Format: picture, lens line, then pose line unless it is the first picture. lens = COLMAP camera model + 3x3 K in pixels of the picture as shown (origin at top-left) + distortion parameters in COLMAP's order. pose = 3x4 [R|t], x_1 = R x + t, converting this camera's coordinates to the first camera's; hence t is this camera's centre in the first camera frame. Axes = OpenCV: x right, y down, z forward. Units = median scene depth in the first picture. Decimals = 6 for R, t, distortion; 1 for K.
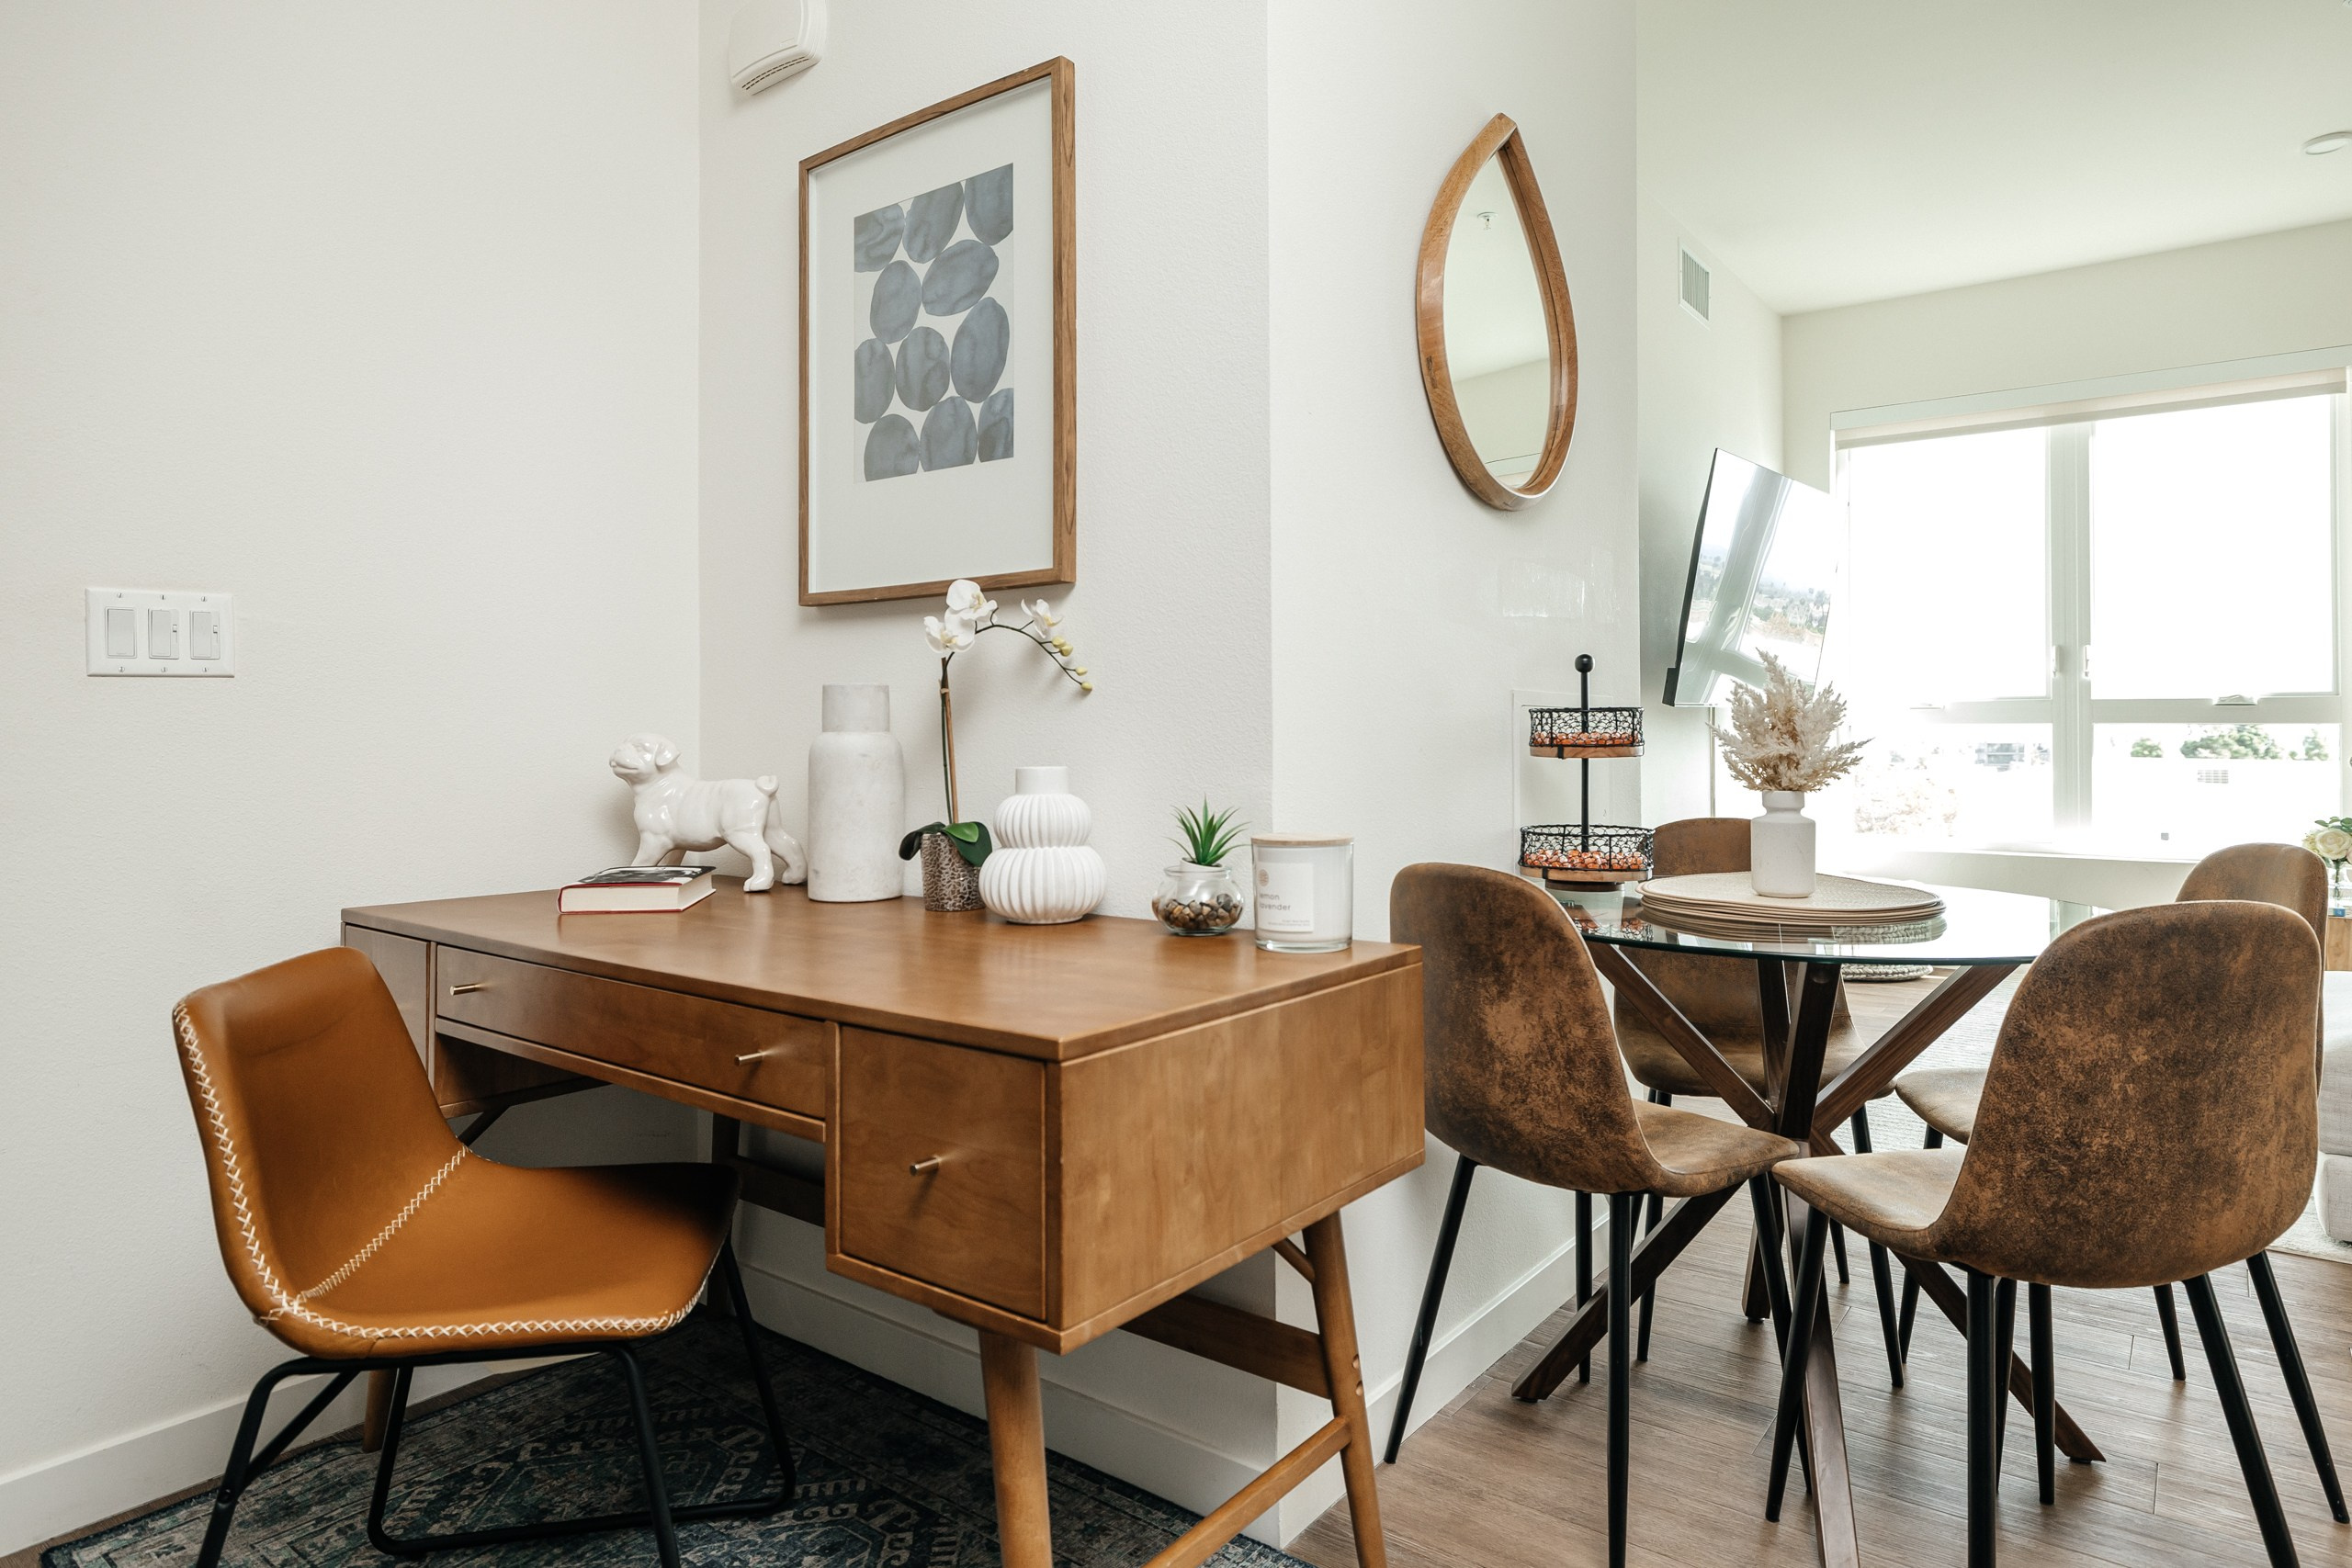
lens RADIAL K [[1335.3, 0, 1238.3], [0, 1335.3, 727.4], [0, 0, 1]] dist [0.008438, -0.004714]
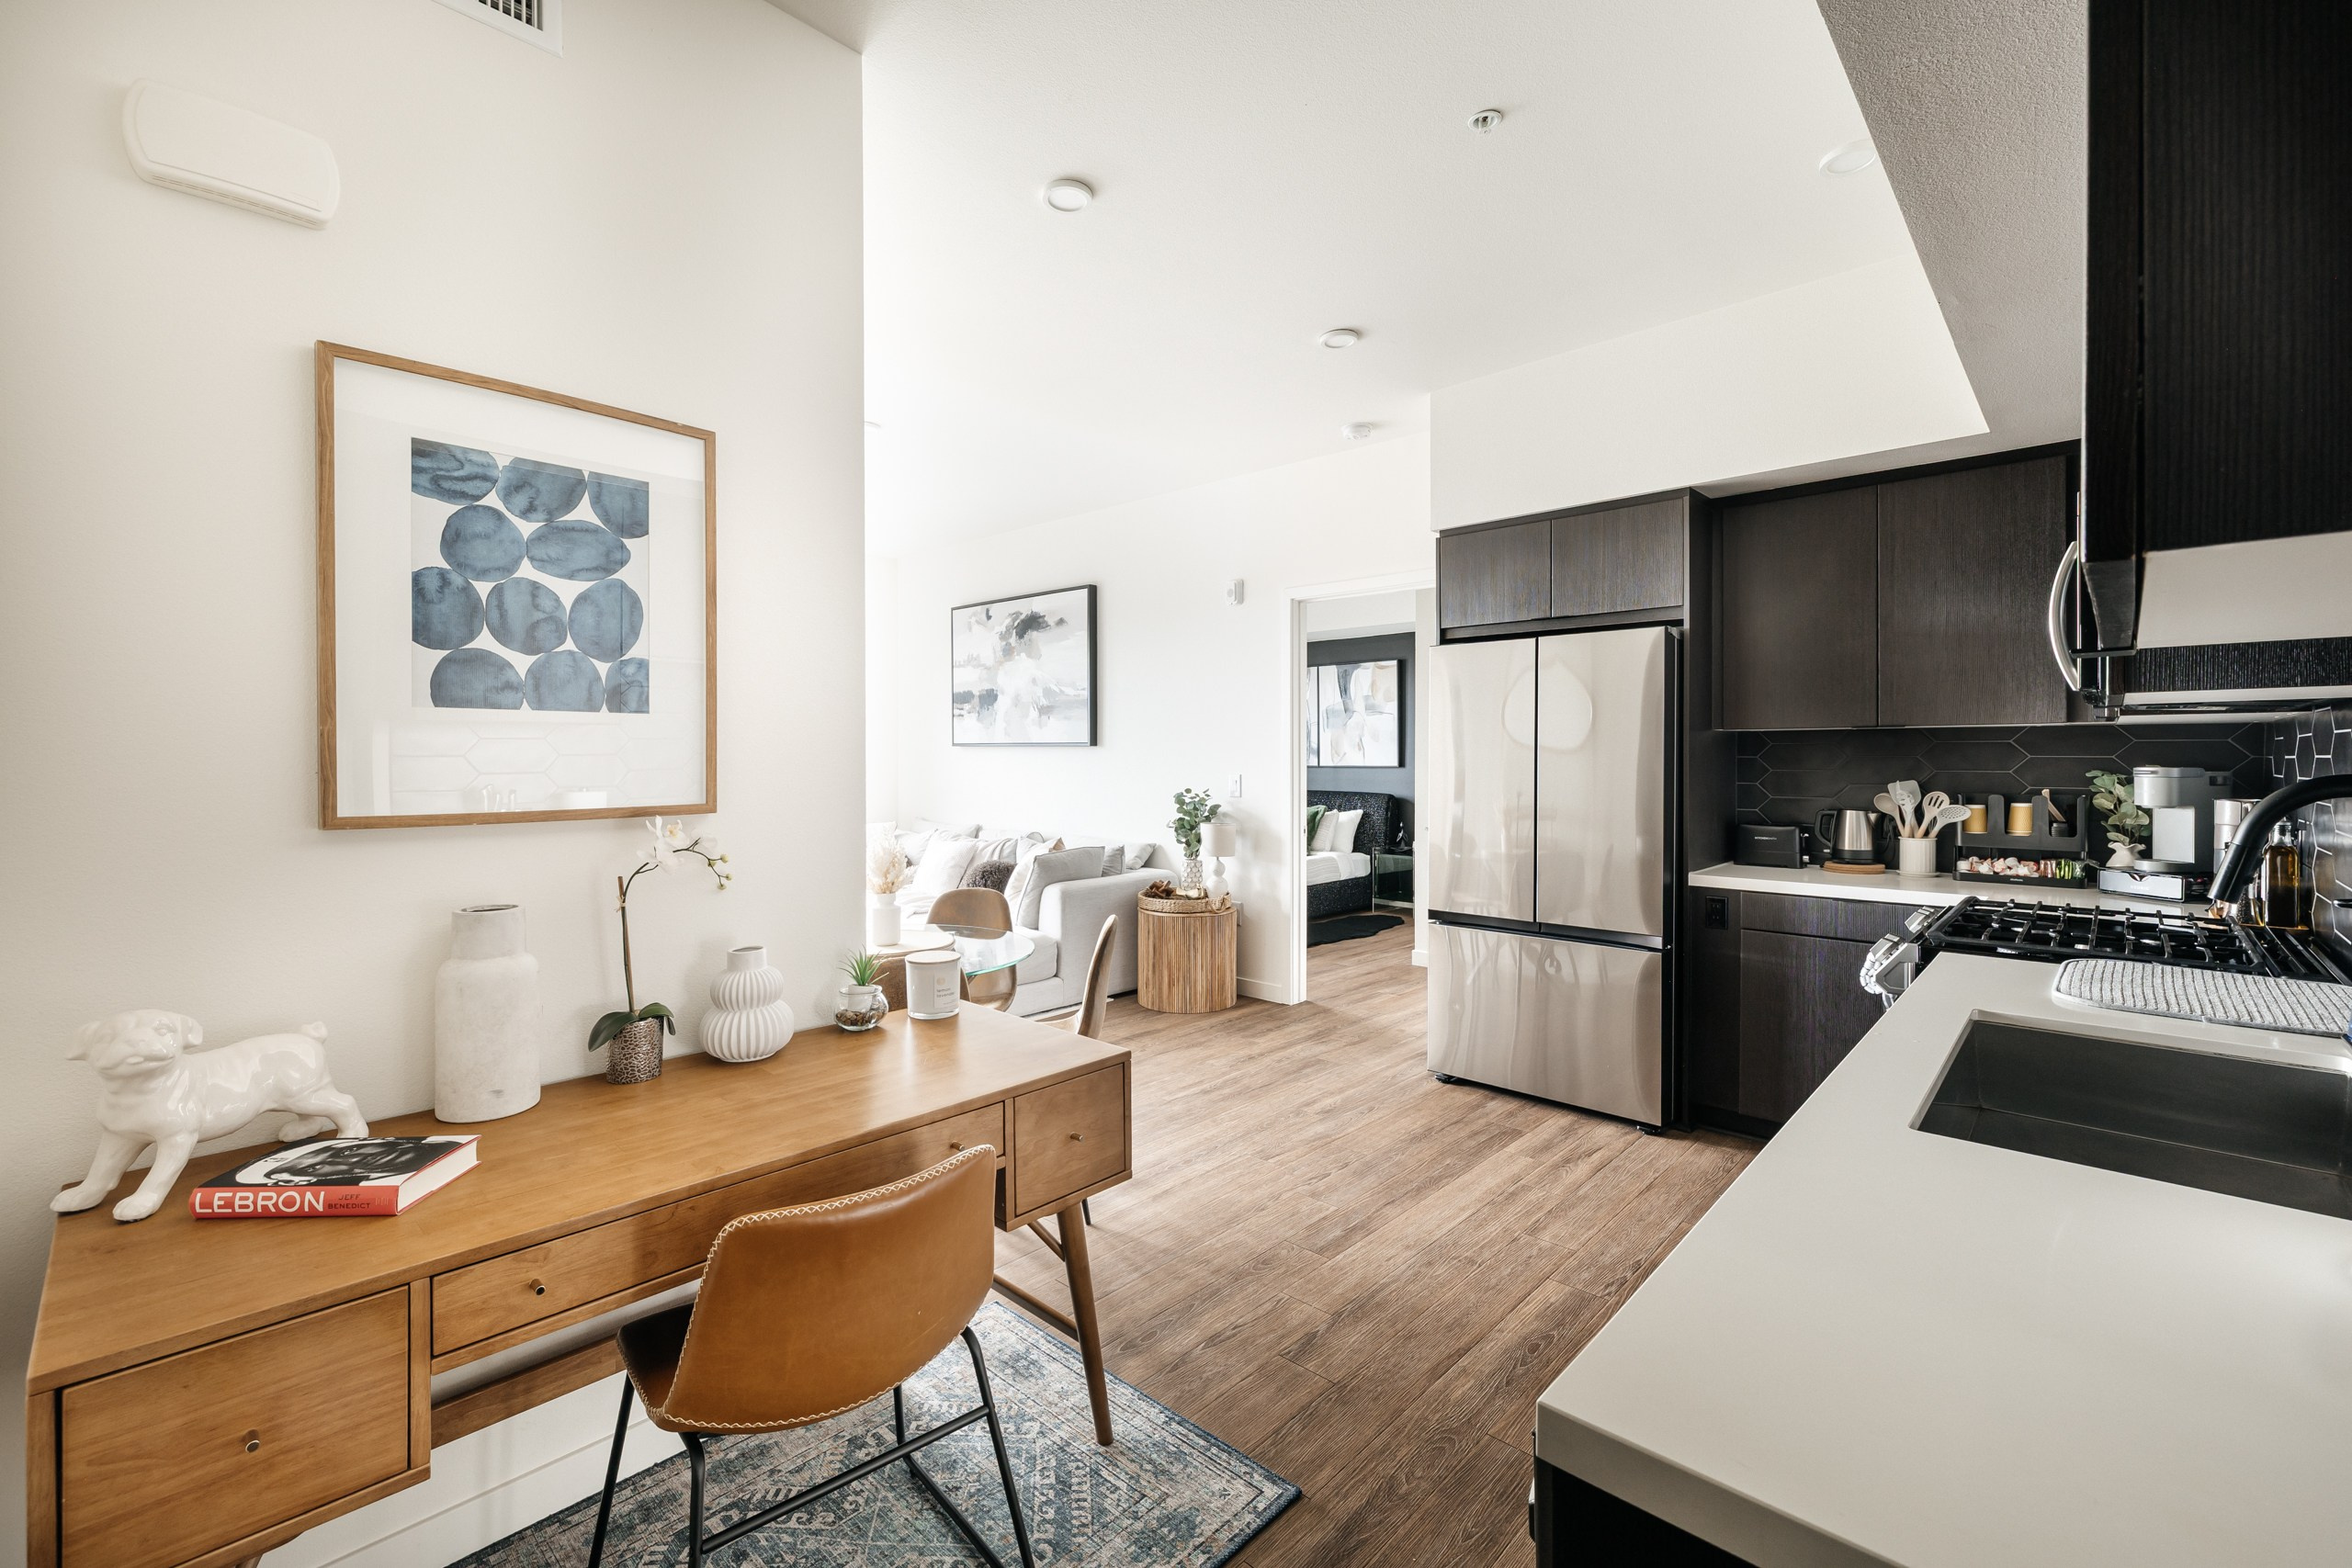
lens RADIAL K [[992.7, 0, 1163.6], [0, 992.7, 766.9], [0, 0, 1]] dist [-0.001347, 0.002153]
pose [[0.132866, -0.008075, 0.991101, -1.060170], [-0.004956, 0.999949, 0.008811, -0.163449], [-0.991122, -0.006083, 0.132819, 0.388549]]
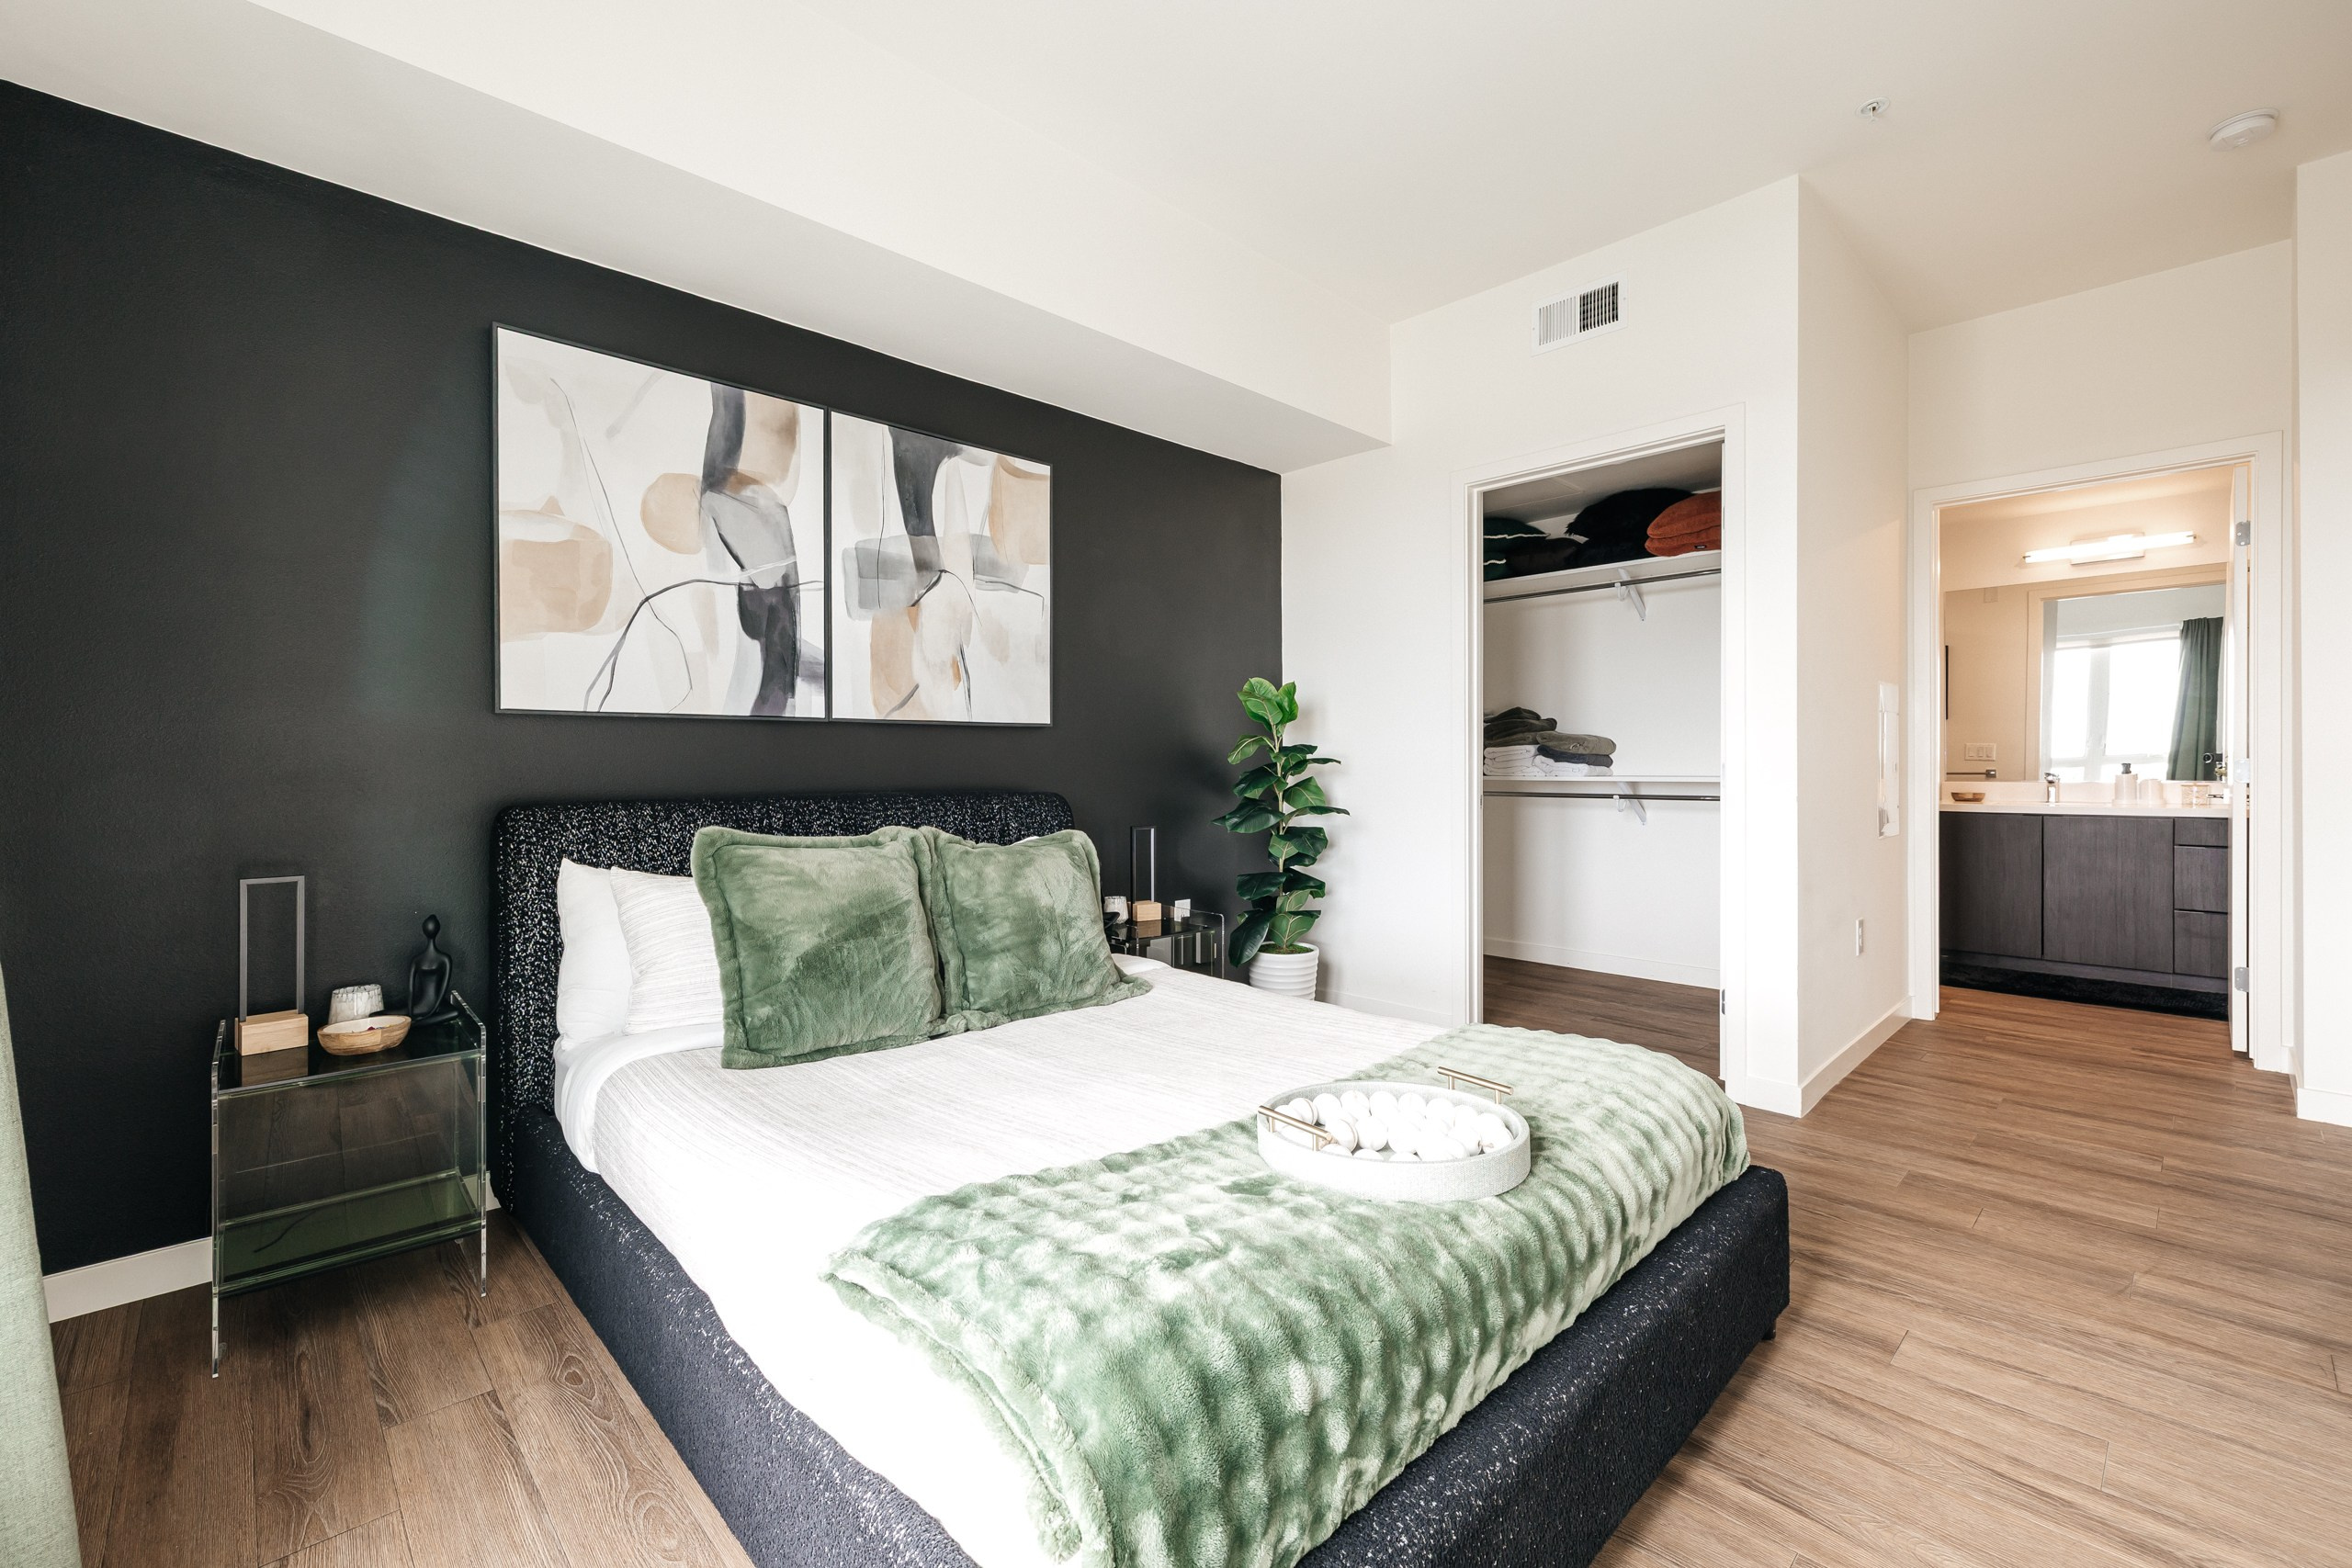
lens RADIAL K [[992.7, 0, 1193.4], [0, 992.7, 770.6], [0, 0, 1]] dist [-0.001347, 0.002153]
pose [[-0.985722, 0.003809, 0.168335, 2.988068], [0.003979, 0.999992, 0.000677, -0.046329], [-0.168331, 0.001337, -0.985730, 1.721859]]
